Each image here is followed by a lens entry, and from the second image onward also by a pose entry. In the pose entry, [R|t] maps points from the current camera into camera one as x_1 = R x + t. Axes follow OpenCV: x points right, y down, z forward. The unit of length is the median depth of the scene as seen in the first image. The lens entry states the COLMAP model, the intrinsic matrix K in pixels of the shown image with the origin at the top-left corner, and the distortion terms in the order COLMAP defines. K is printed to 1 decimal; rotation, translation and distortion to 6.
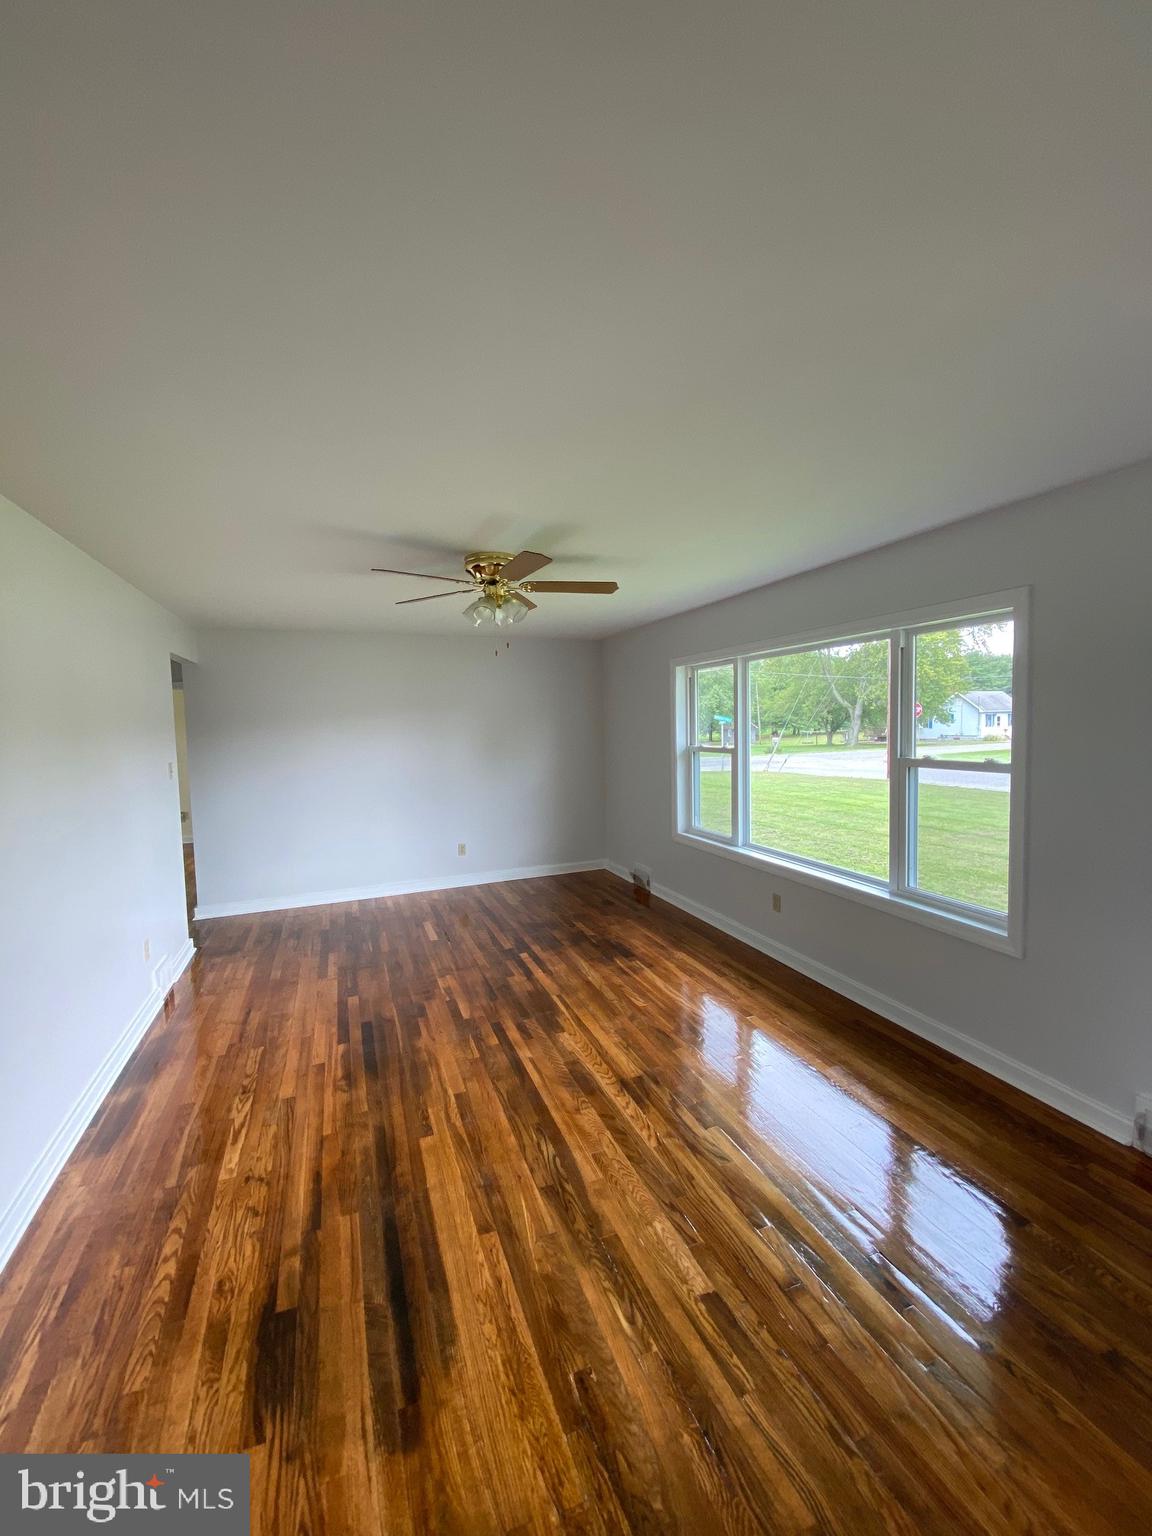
lens RADIAL K [[632.3, 0, 573.3], [0, 632.3, 762.7], [0, 0, 1]] dist [0.030376, -0.024364]
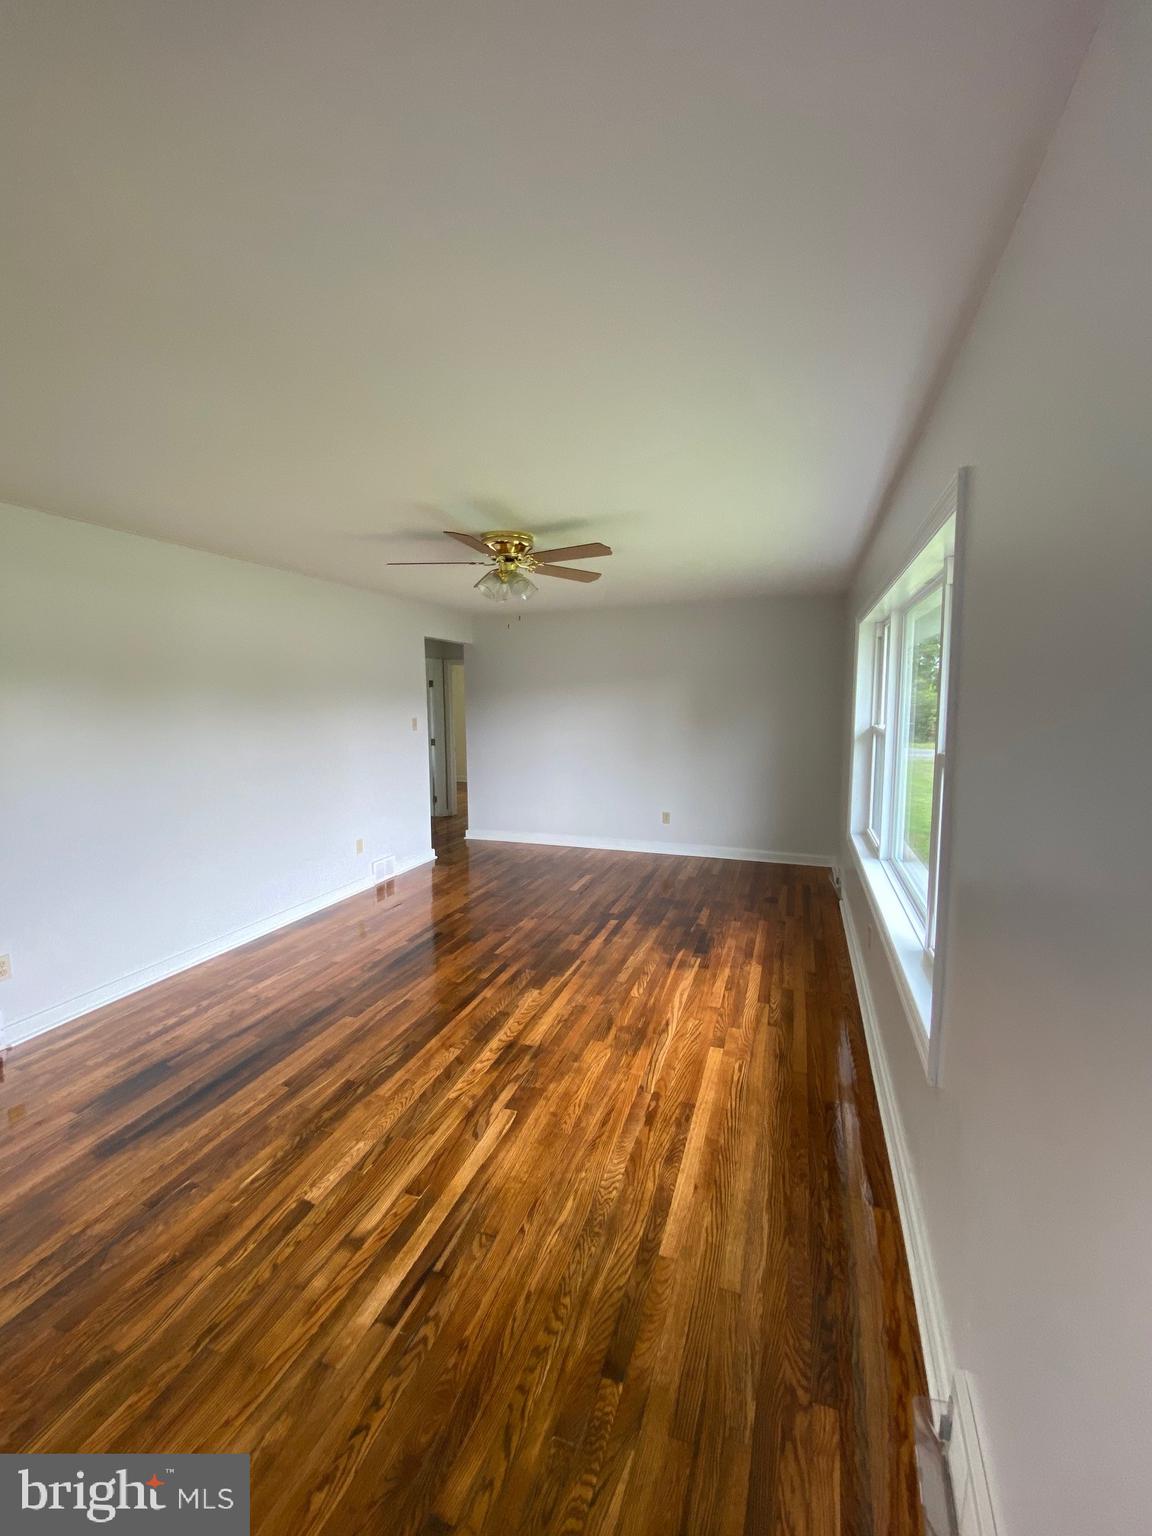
lens RADIAL K [[632.3, 0, 573.3], [0, 632.3, 762.7], [0, 0, 1]] dist [0.030376, -0.024364]
pose [[0.762292, 0.095166, -0.640199, 0.712960], [-0.063763, 0.995362, 0.072038, -0.027539], [0.644085, -0.014093, 0.764824, 0.266755]]
